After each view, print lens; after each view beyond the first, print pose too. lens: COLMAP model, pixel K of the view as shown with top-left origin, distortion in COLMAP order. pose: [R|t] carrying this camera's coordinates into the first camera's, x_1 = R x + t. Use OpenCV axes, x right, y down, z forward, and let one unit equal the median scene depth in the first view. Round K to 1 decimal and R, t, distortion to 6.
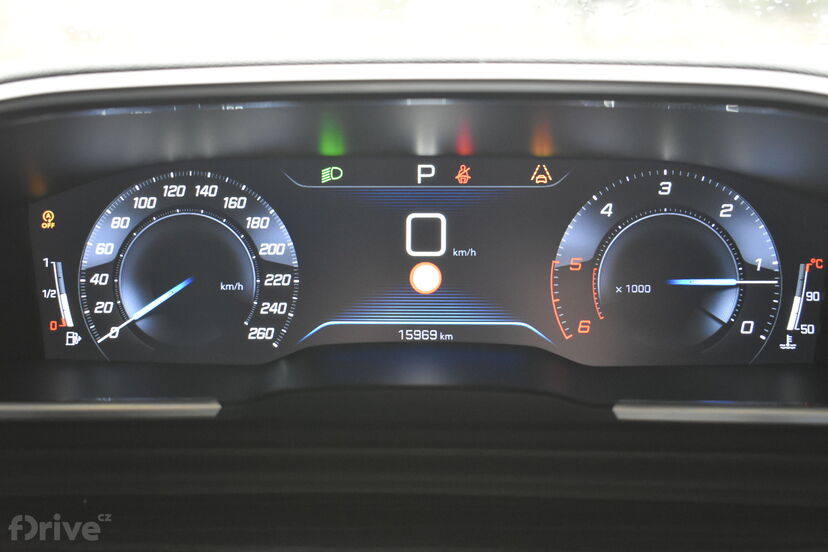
lens RADIAL K [[1122.7, 0, 414.7], [0, 1122.7, 276.8], [0, 0, 1]] dist [-0.008837, 0.000000]
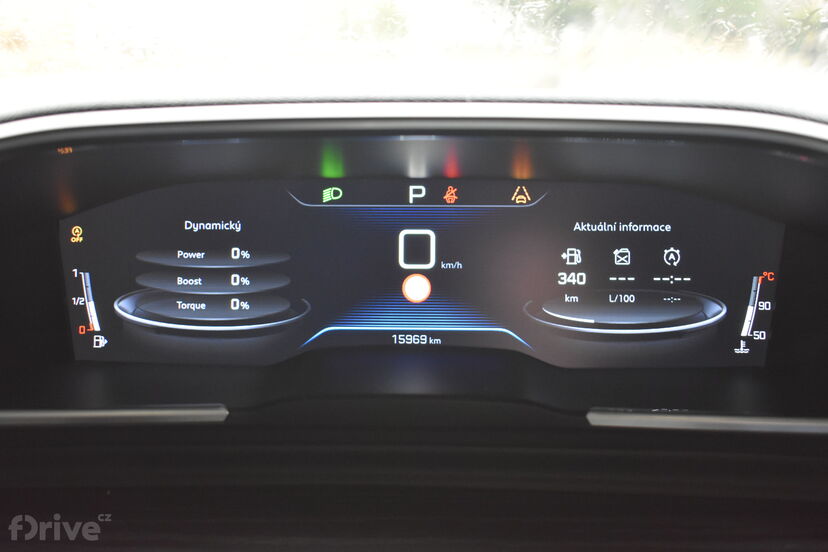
lens RADIAL K [[916.8, 0, 413.0], [0, 916.8, 275.0], [0, 0, 1]] dist [-0.005130, 0.000000]
pose [[0.999995, 0.002390, 0.002197, 0.004300], [-0.002450, 0.999621, 0.027420, -0.037306], [-0.002131, -0.027425, 0.999622, 0.093415]]
